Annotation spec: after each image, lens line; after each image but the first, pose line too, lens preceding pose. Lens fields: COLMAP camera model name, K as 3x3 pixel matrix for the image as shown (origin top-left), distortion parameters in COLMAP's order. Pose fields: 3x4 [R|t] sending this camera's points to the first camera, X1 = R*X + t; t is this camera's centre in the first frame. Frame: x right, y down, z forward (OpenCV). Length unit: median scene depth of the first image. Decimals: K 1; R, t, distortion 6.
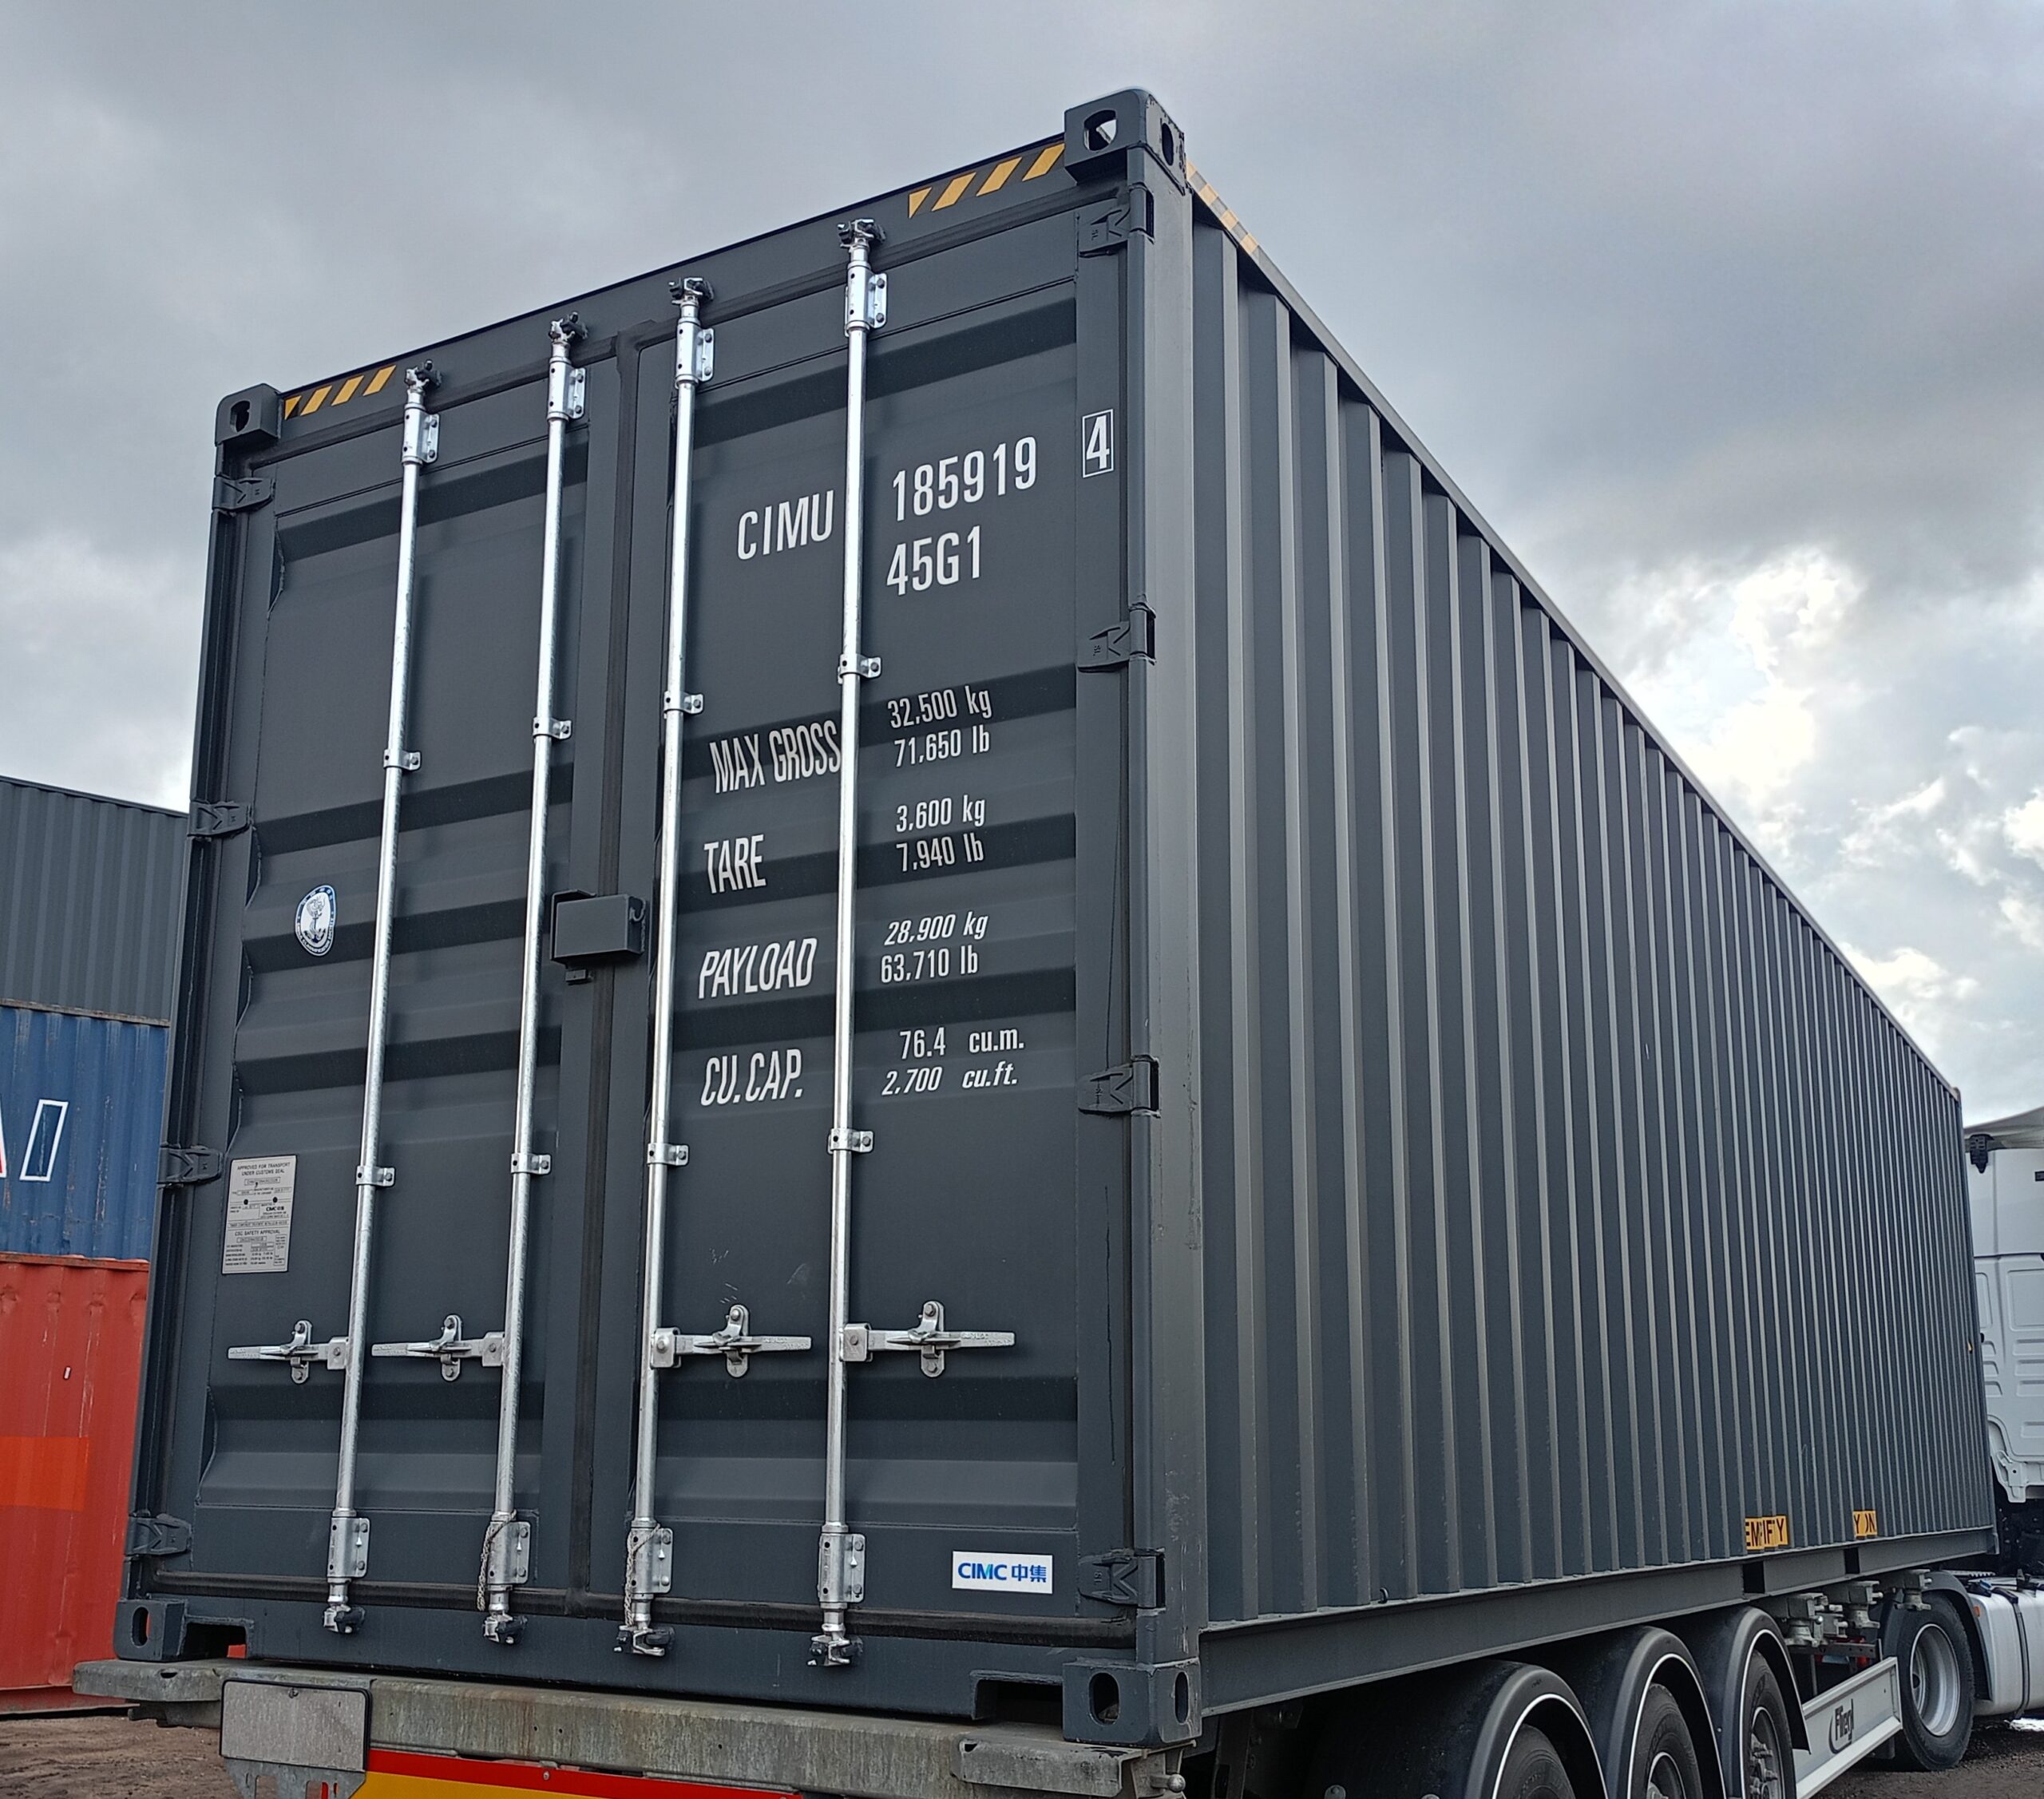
lens RADIAL K [[2003.1, 0, 959.2], [0, 2003.1, 1004.2], [0, 0, 1]] dist [0.034519, -0.036719]
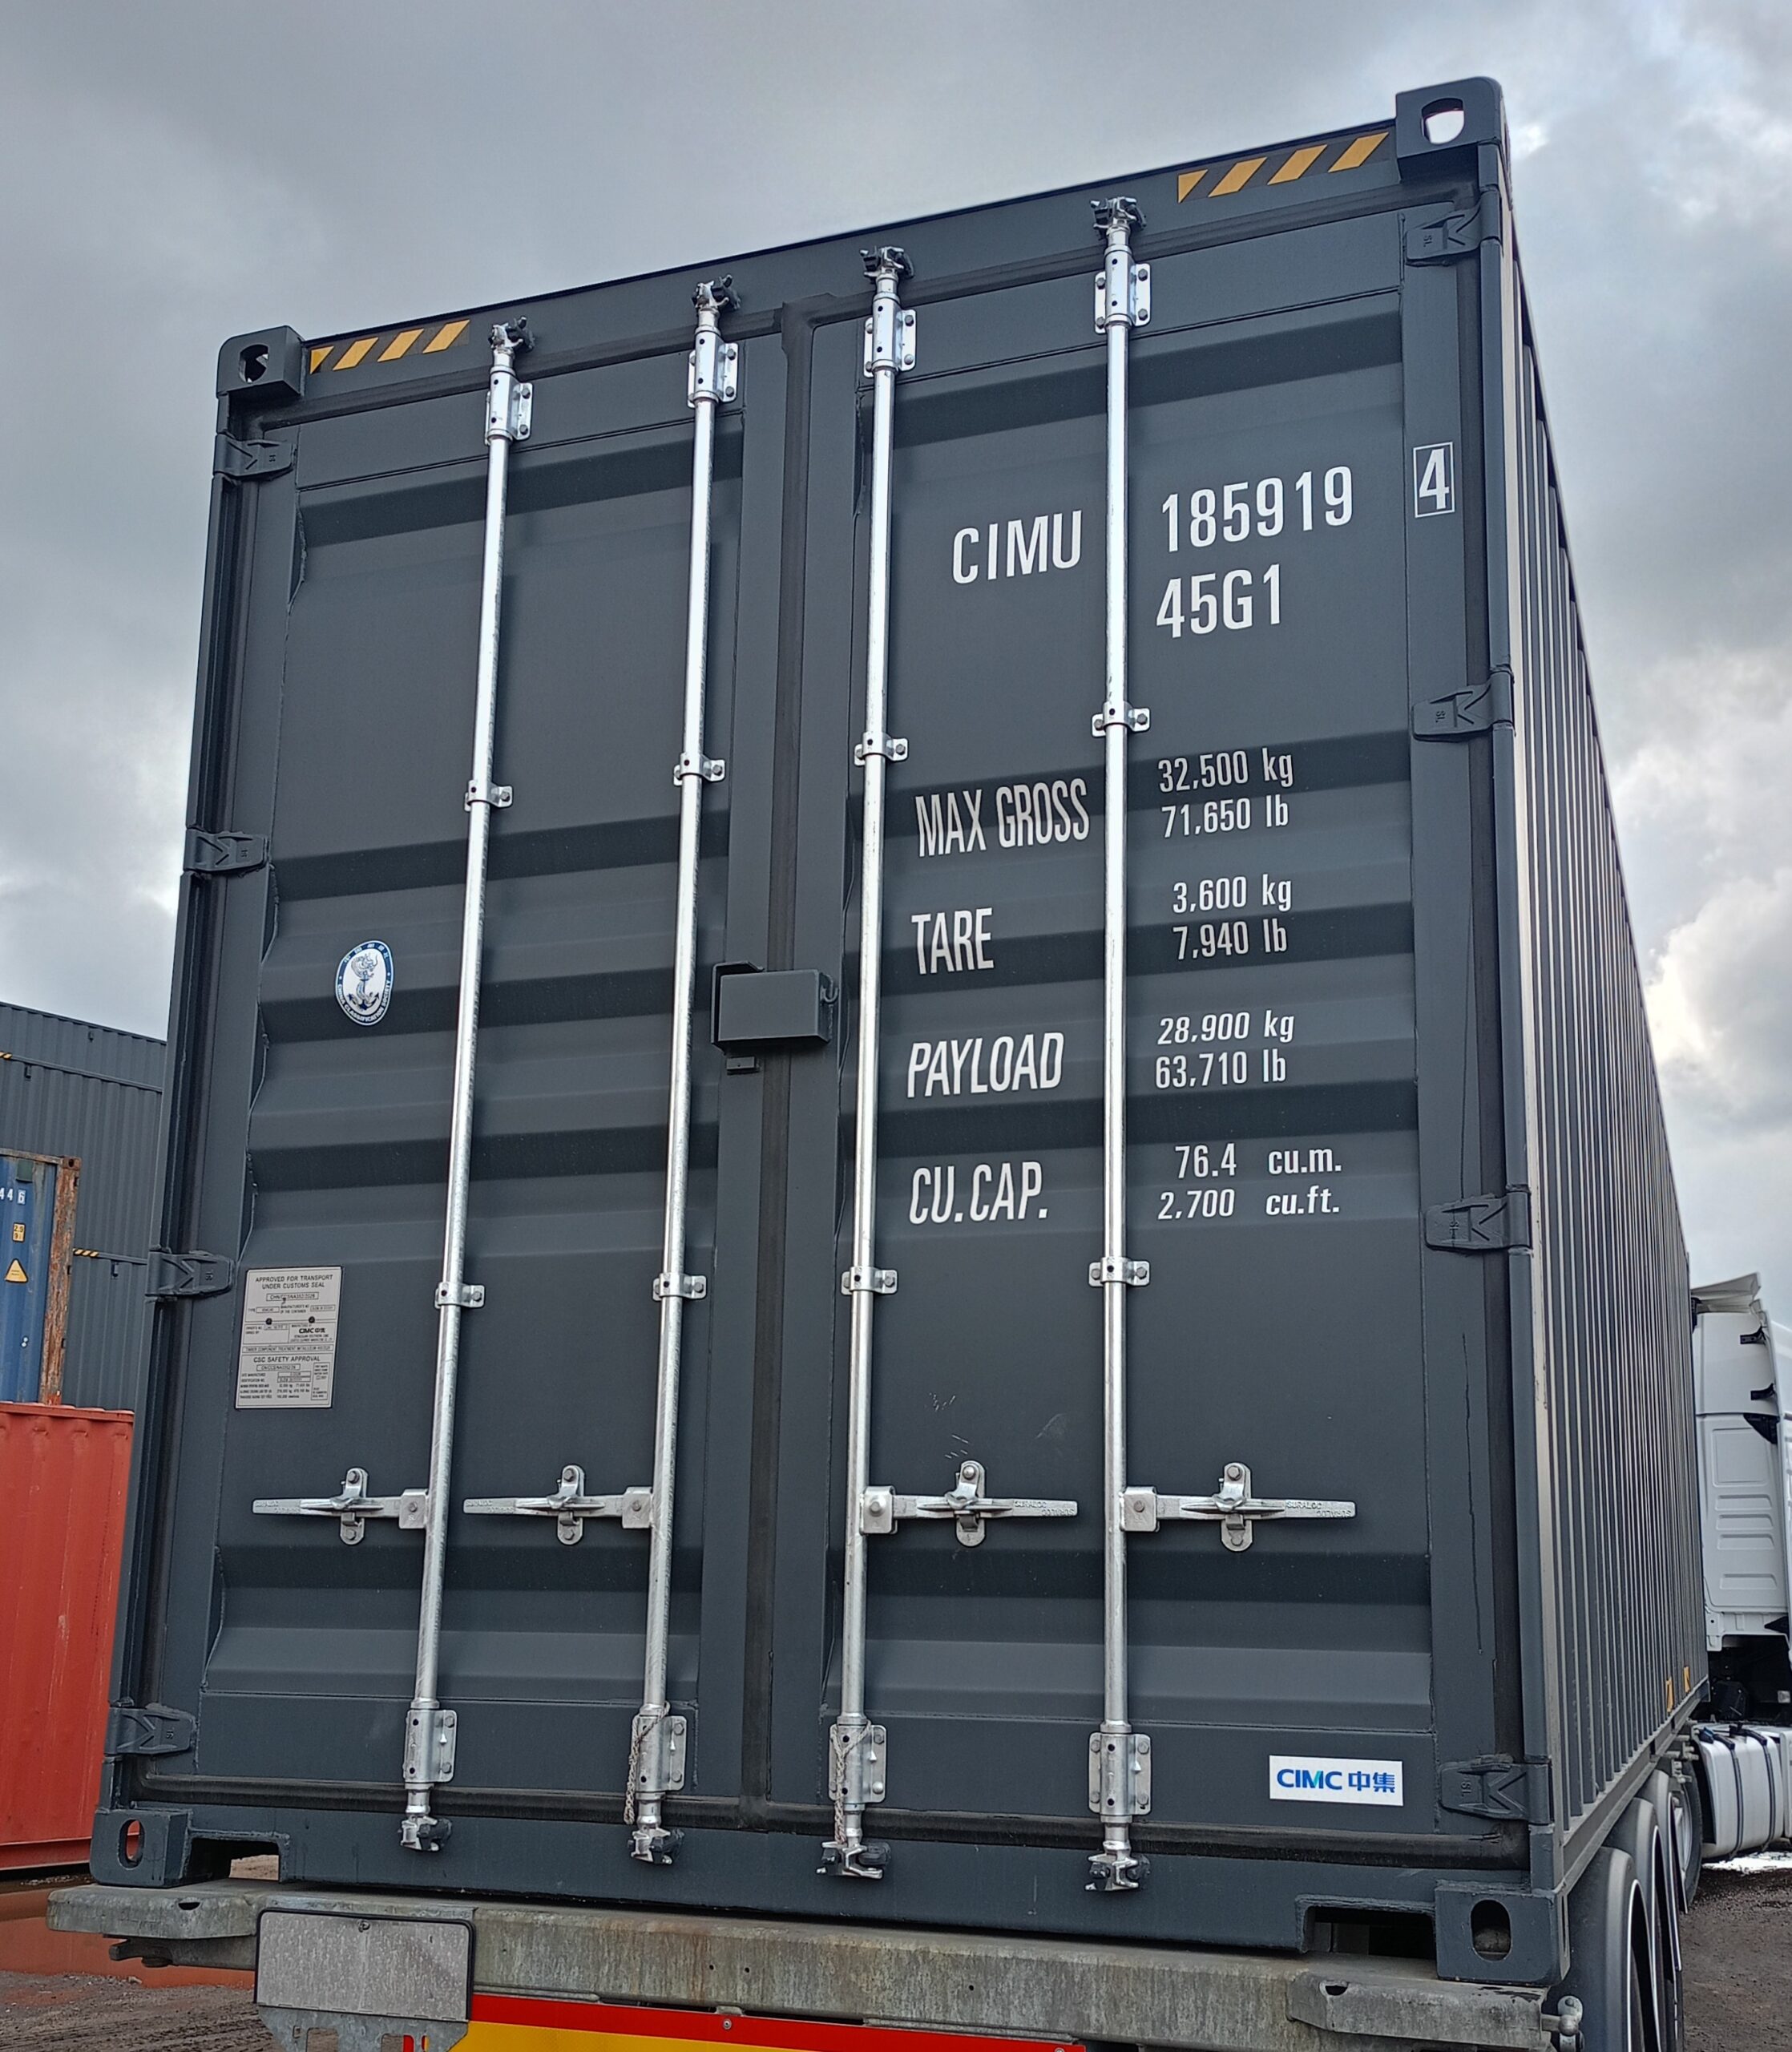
lens RADIAL K [[2010.7, 0, 897.3], [0, 2010.7, 1167.4], [0, 0, 1]] dist [0.034519, -0.036719]
pose [[0.982126, 0.041941, 0.183490, -0.290365], [-0.044375, 0.998973, 0.009175, 0.019240], [-0.182917, -0.017153, 0.982979, 0.168002]]
